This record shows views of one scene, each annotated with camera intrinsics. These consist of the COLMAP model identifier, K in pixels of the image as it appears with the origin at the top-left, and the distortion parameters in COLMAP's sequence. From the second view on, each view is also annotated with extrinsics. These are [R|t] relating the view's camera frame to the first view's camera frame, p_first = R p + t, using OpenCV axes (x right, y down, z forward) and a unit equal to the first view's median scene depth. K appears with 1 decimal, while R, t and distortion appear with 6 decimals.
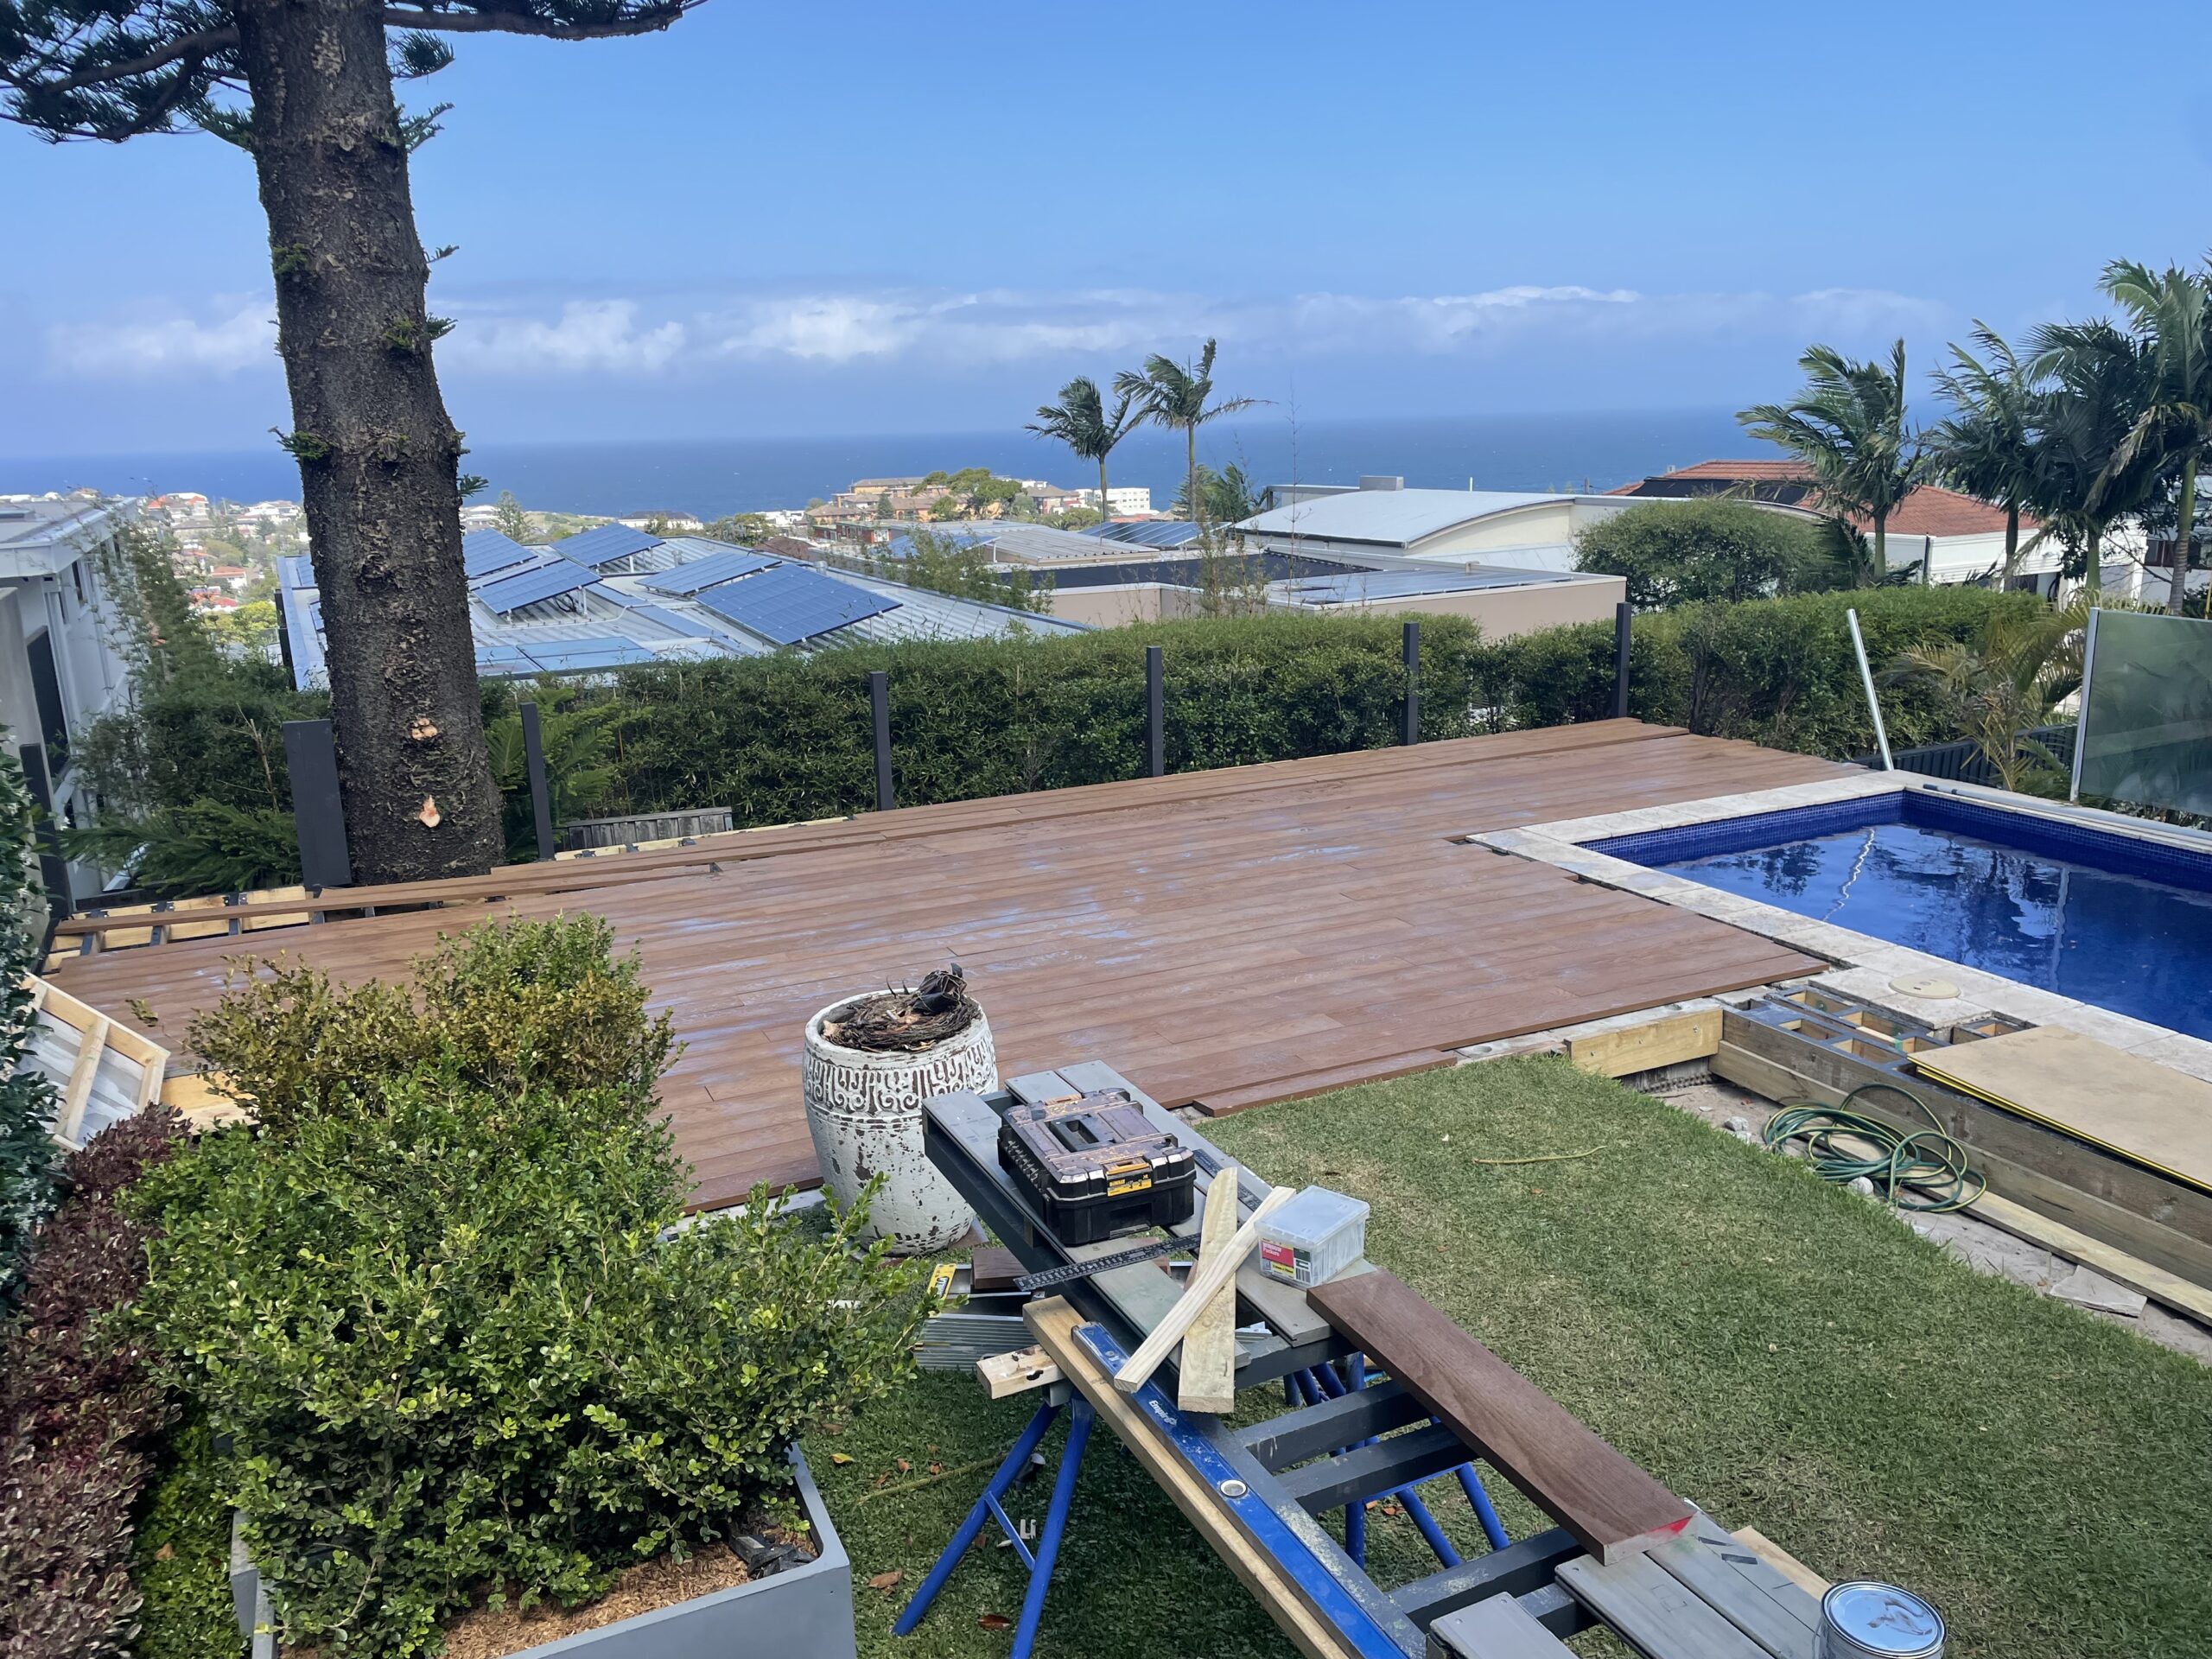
lens RADIAL K [[1658.0, 0, 1100.7], [0, 1658.0, 838.3], [0, 0, 1]] dist [0.083654, -0.084660]
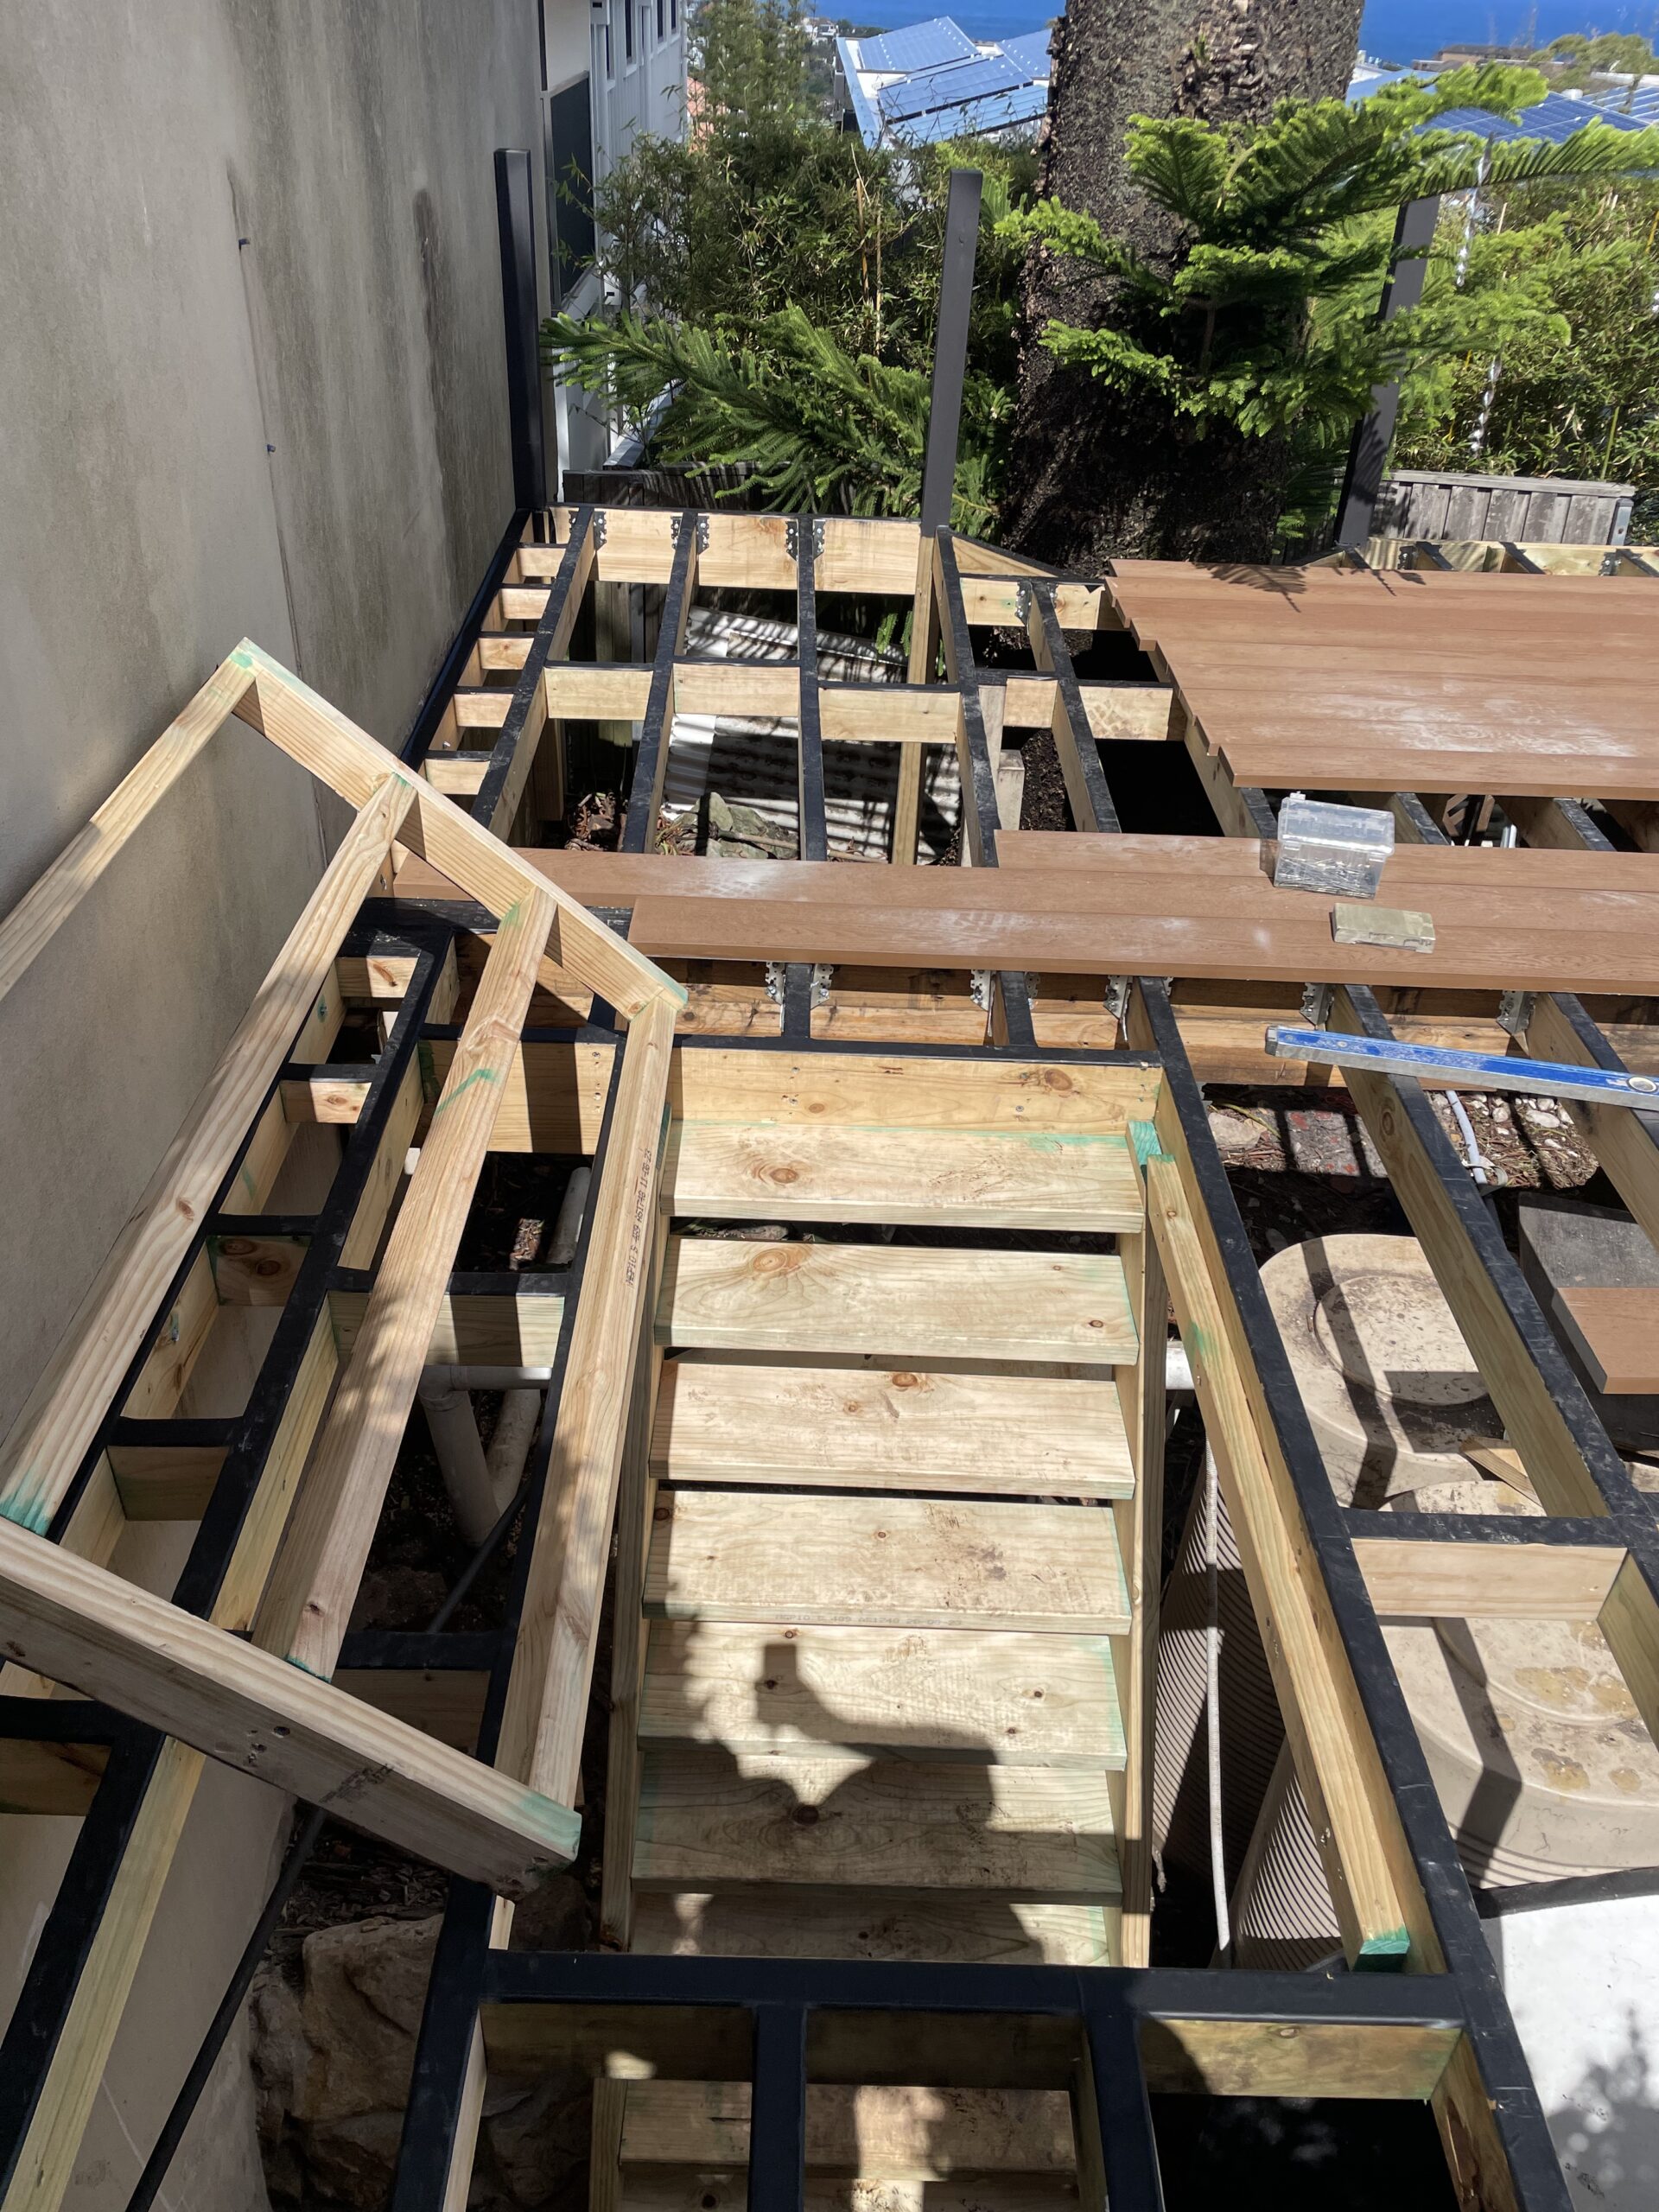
lens RADIAL K [[1657.7, 0, 816.1], [0, 1657.7, 1084.0], [0, 0, 1]] dist [0.091127, -0.117699]
pose [[0.899184, 0.291125, -0.326671, -0.271693], [-0.163181, 0.915803, 0.366984, 0.000825], [0.406005, -0.276680, 0.870981, 0.462198]]
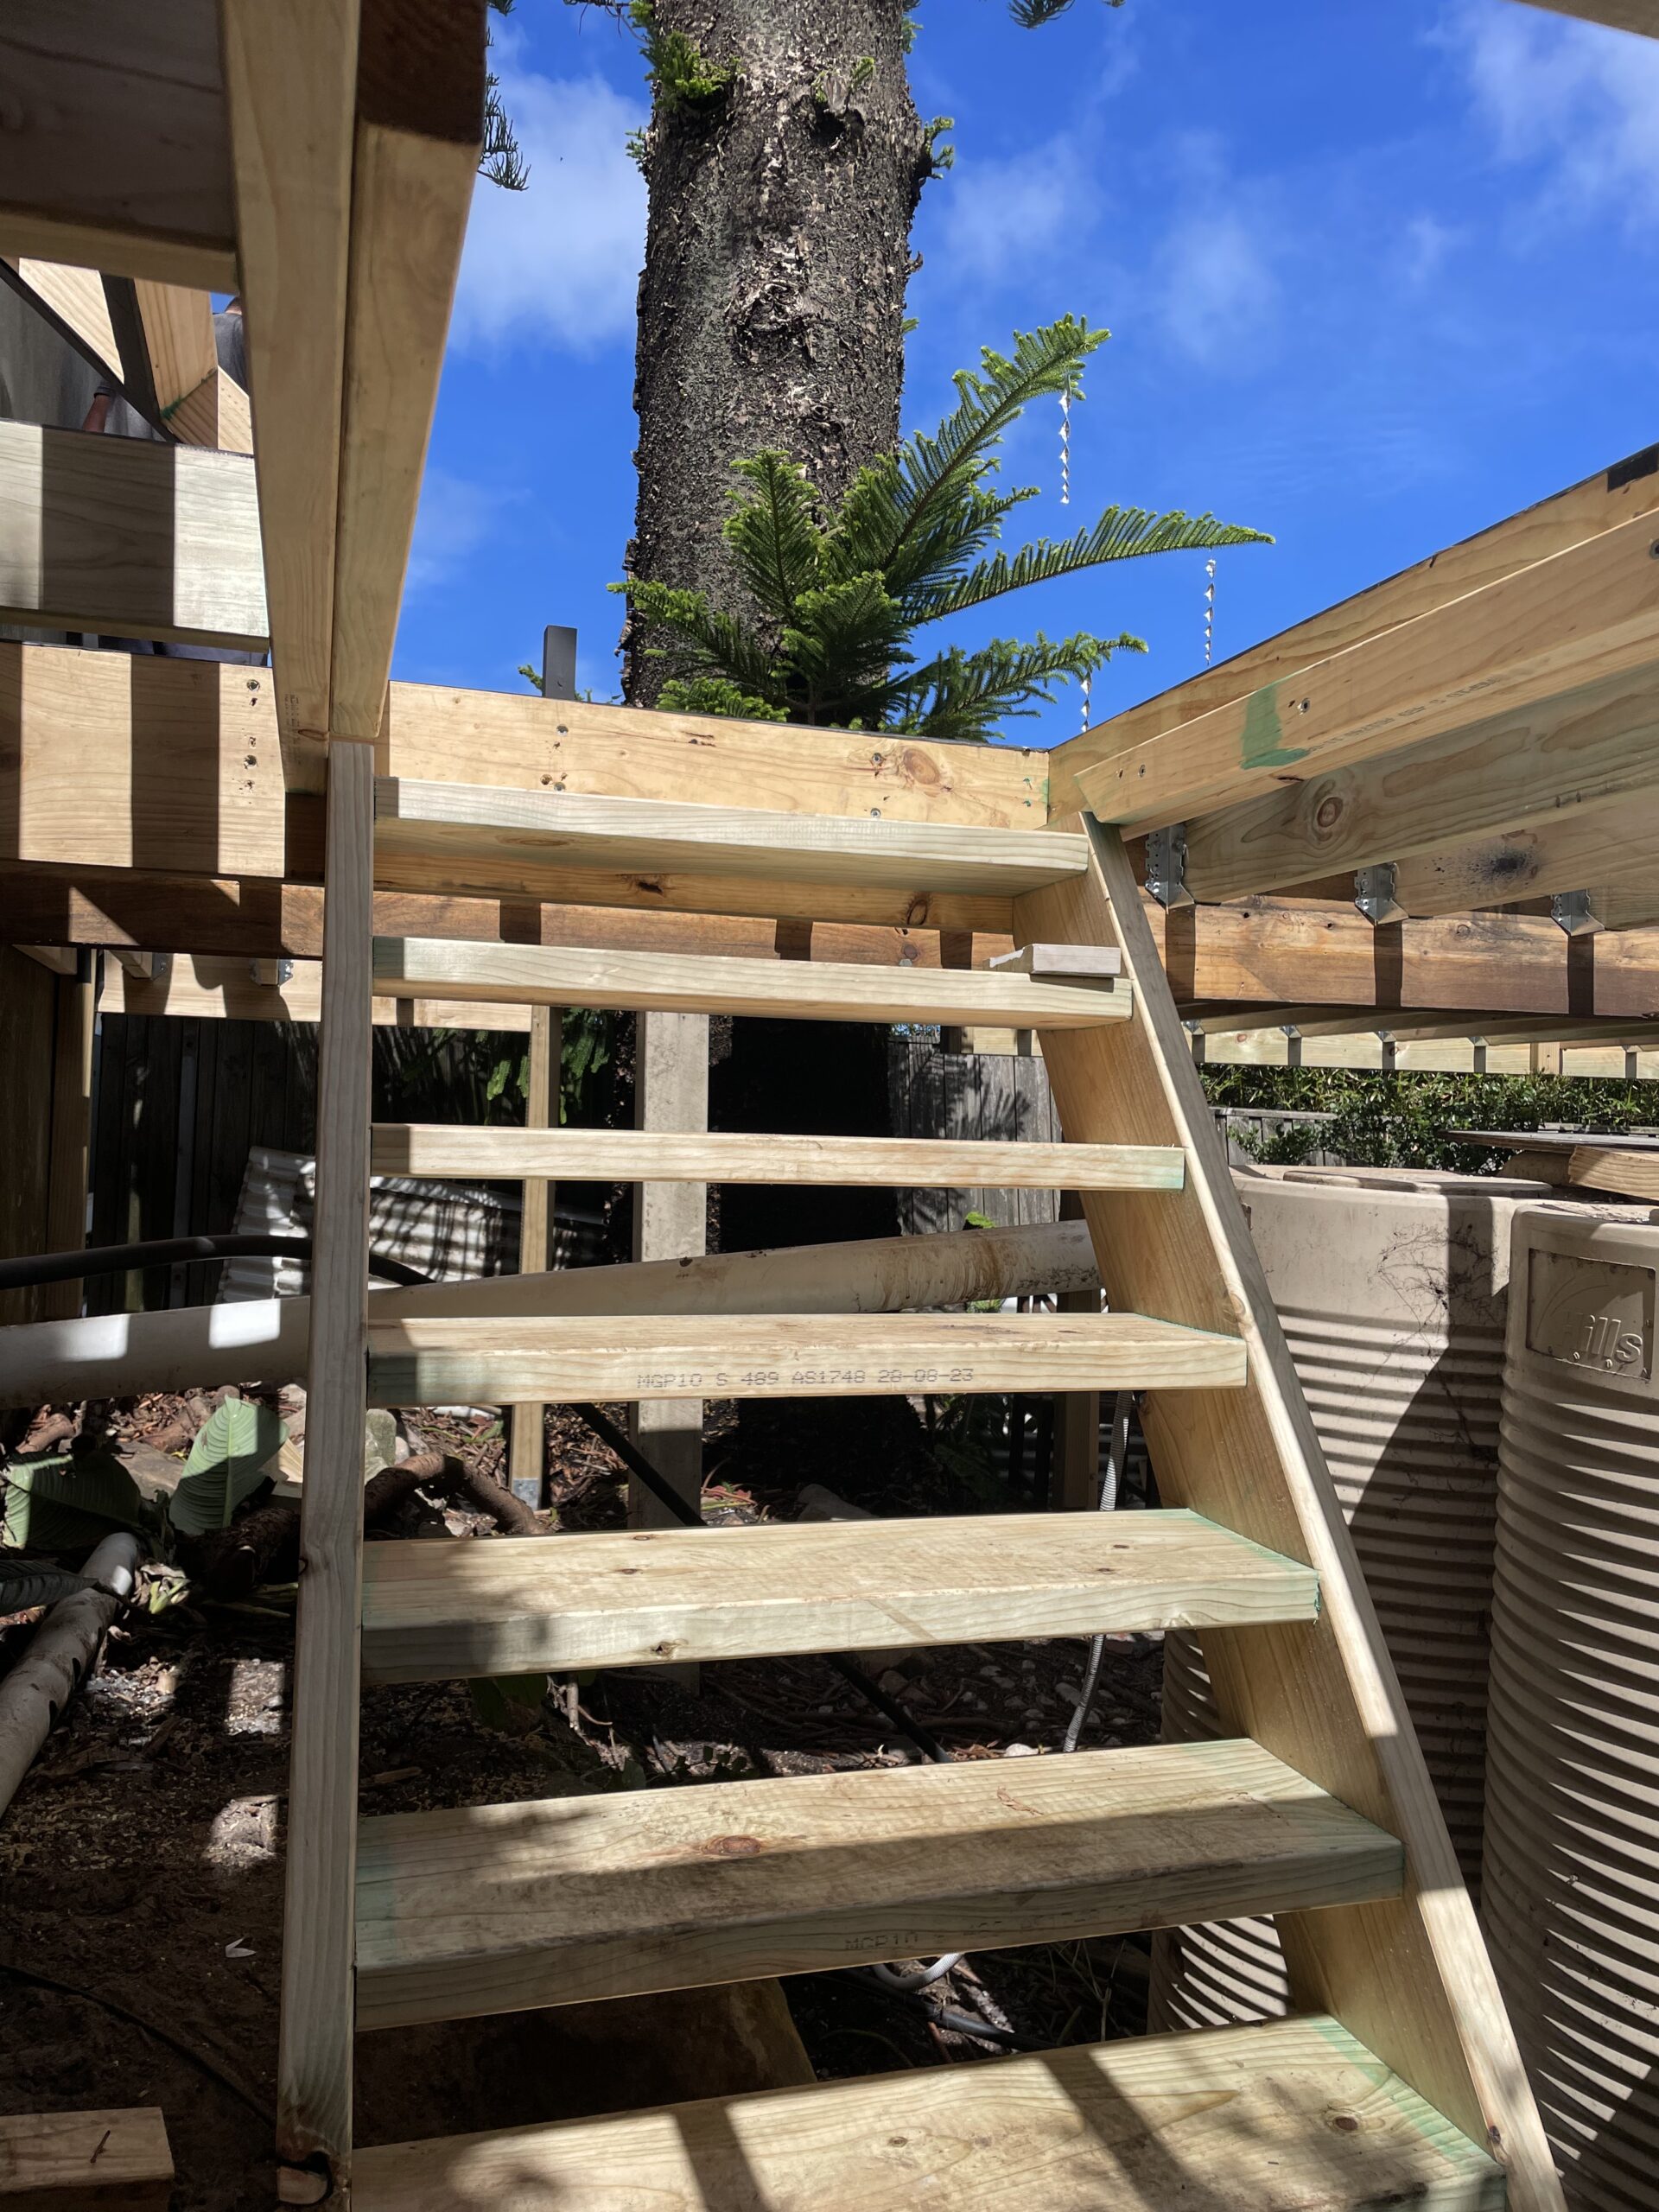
lens RADIAL K [[1669.5, 0, 838.9], [0, 1669.5, 1112.6], [0, 0, 1]] dist [0.086862, -0.111280]
pose [[0.989102, 0.052349, -0.137610, -0.304779], [-0.085636, 0.964843, -0.248486, 0.183966], [0.119764, 0.257562, 0.958811, 0.530851]]
